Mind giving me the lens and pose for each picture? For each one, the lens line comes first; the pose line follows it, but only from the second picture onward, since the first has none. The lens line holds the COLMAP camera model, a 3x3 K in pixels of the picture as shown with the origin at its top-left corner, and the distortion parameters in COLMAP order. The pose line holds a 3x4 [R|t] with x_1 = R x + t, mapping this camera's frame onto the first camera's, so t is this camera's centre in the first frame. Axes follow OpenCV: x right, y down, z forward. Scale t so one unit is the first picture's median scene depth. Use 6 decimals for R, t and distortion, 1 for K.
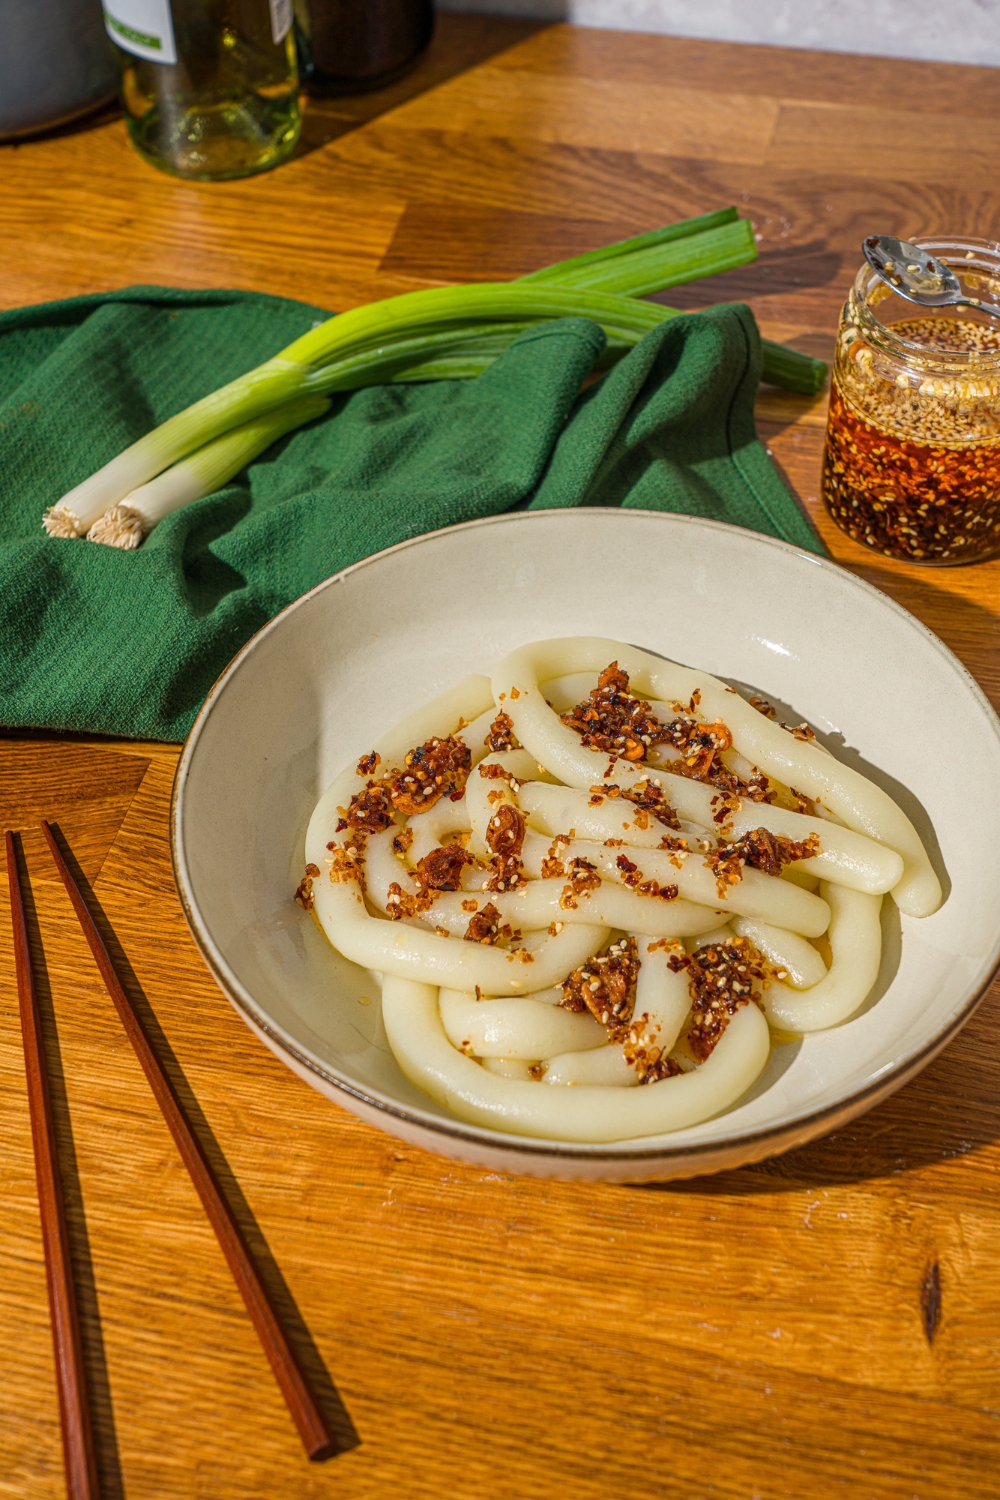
lens RADIAL K [[2102.4, 0, 500.0], [0, 2102.4, 750.0], [0, 0, 1]] dist [0.028457, 0.033620]
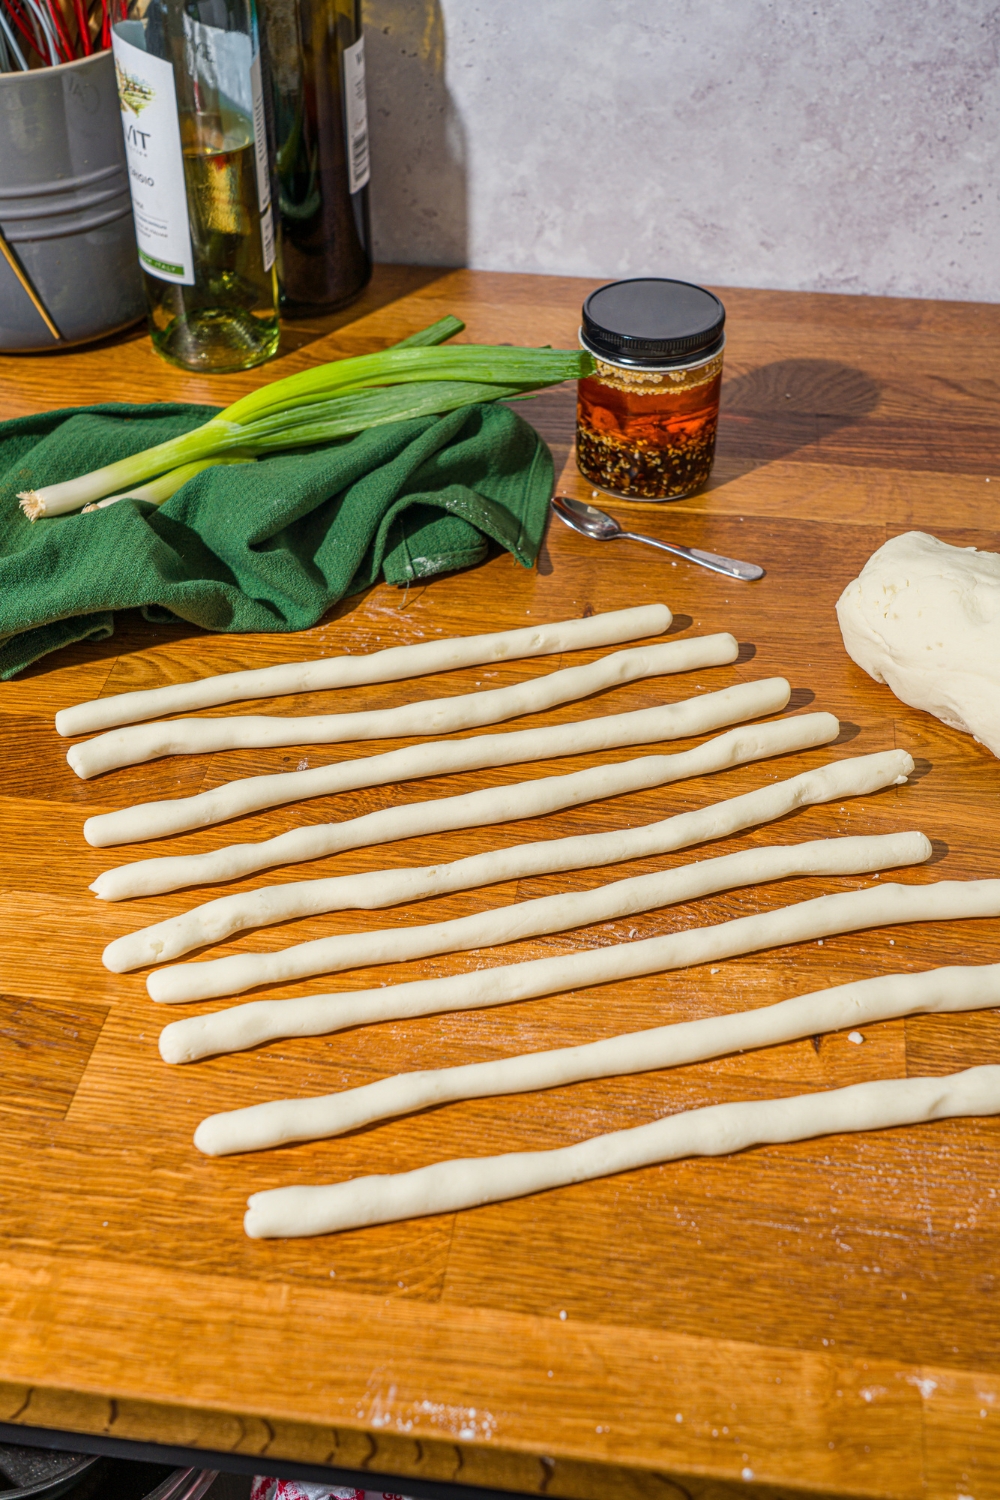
lens RADIAL K [[1837.5, 0, 500.0], [0, 1837.5, 750.0], [0, 0, 1]] dist [0.023594, 0.013350]
pose [[0.995820, -0.039117, 0.082542, -0.092736], [0.050240, 0.989253, -0.137311, 0.207503], [-0.076284, 0.140884, 0.987083, -0.216804]]
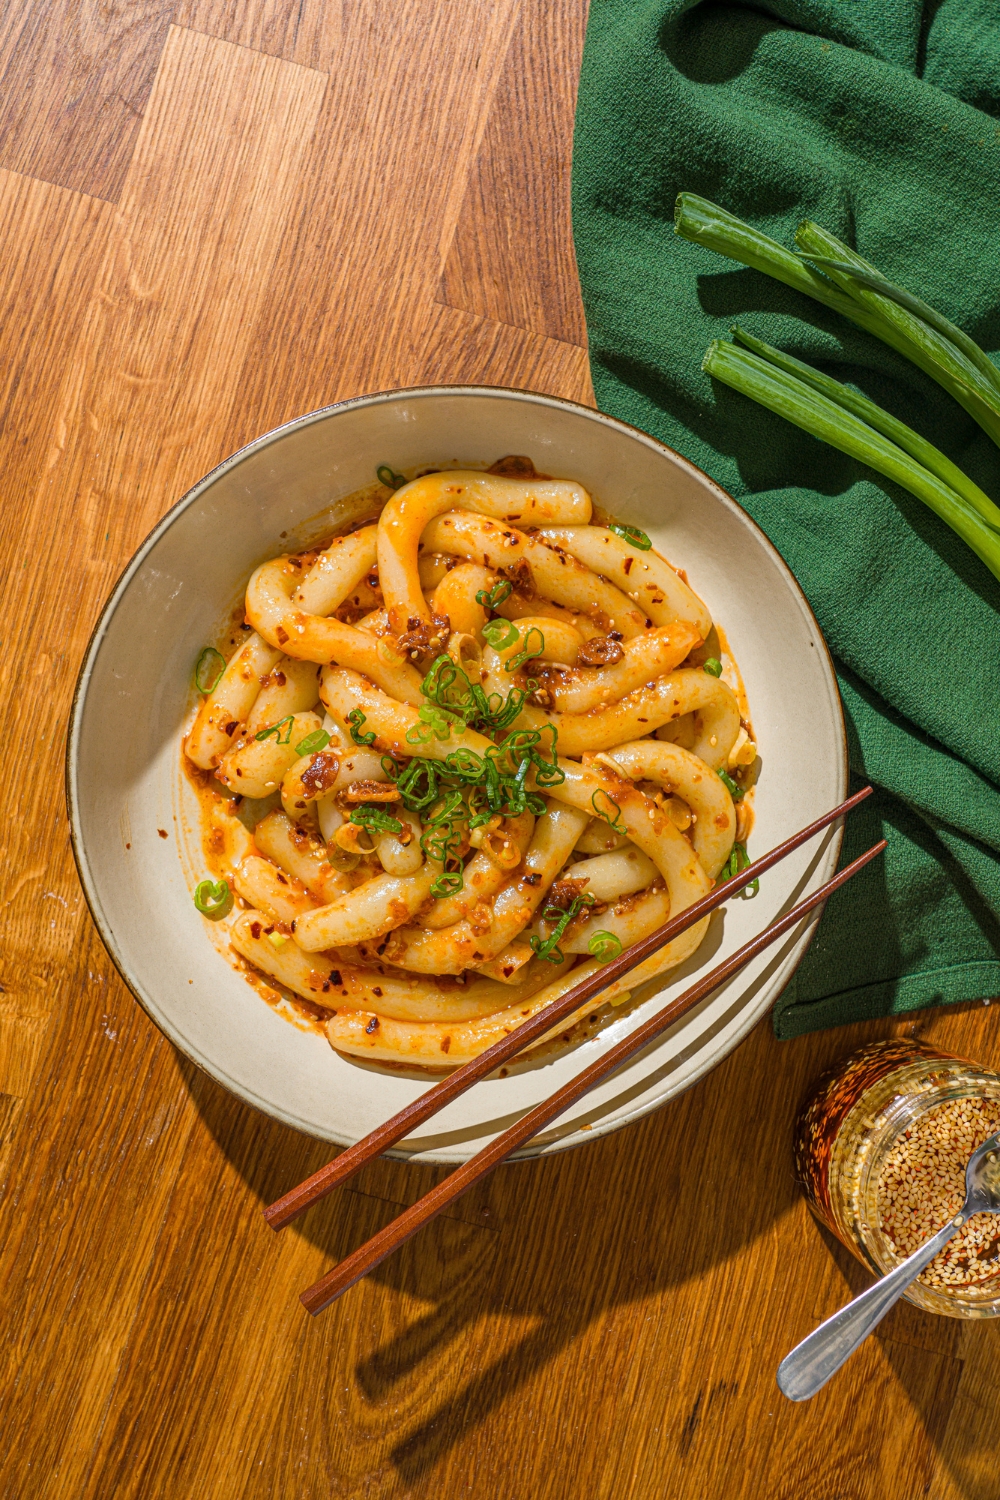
lens RADIAL K [[1837.5, 0, 500.0], [0, 1837.5, 750.0], [0, 0, 1]] dist [0.023594, 0.013350]
pose [[-0.055907, 0.998436, 0.000869, 0.040526], [-0.779210, -0.044176, 0.625204, -0.601259], [0.624264, 0.034277, 0.780461, 0.285859]]
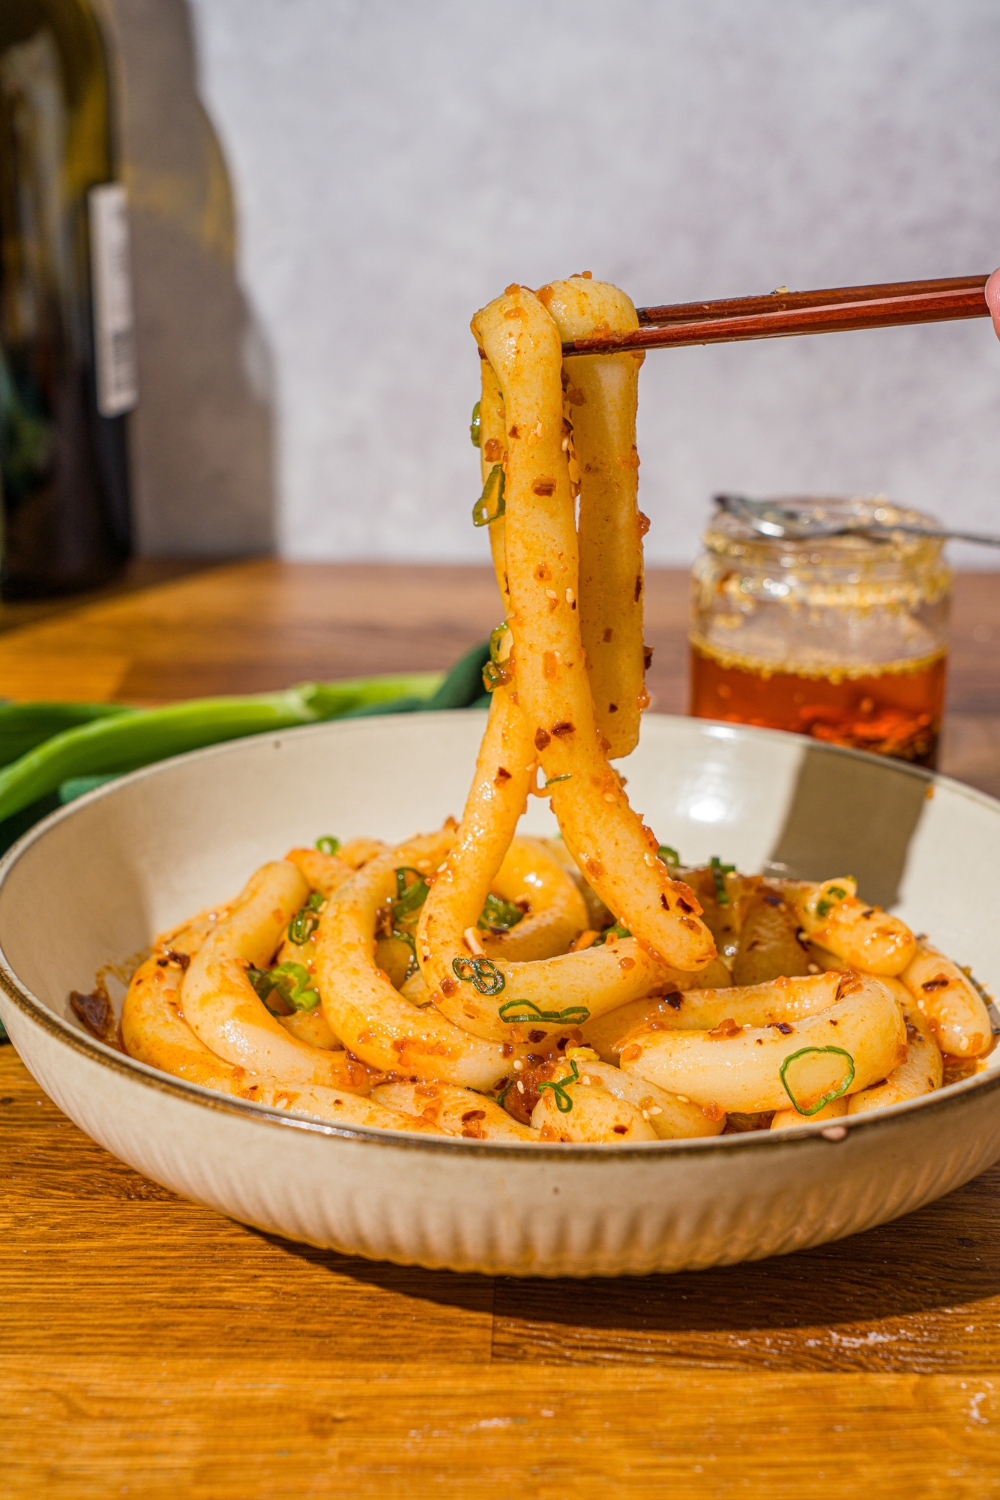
lens RADIAL K [[2261.3, 0, 500.0], [0, 2261.3, 750.0], [0, 0, 1]] dist [0.036245, 0.005515]
pose [[0.978676, -0.041983, 0.201073, -0.120881], [0.132855, 0.875950, -0.463747, 0.318798], [-0.156660, 0.480572, 0.862849, 0.285533]]
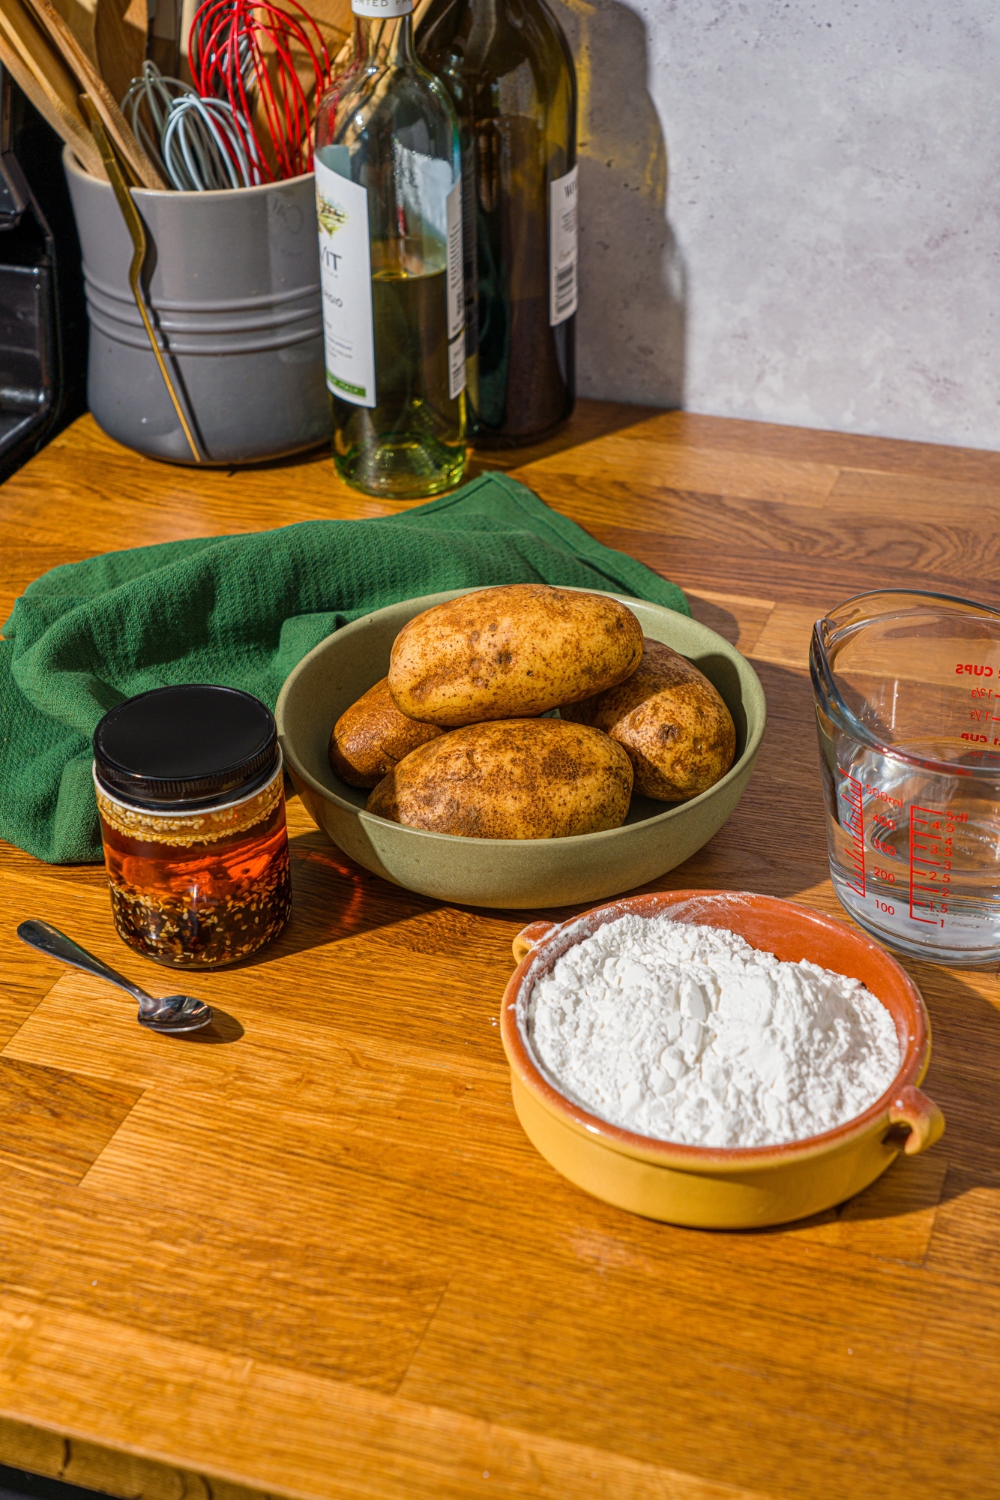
lens RADIAL K [[2261.3, 0, 500.0], [0, 2261.3, 750.0], [0, 0, 1]] dist [0.036245, 0.005515]
pose [[0.994892, 0.056707, -0.083513, 0.078423], [-0.075536, 0.967024, -0.243225, 0.316397], [0.066967, 0.248291, 0.966368, -0.453663]]
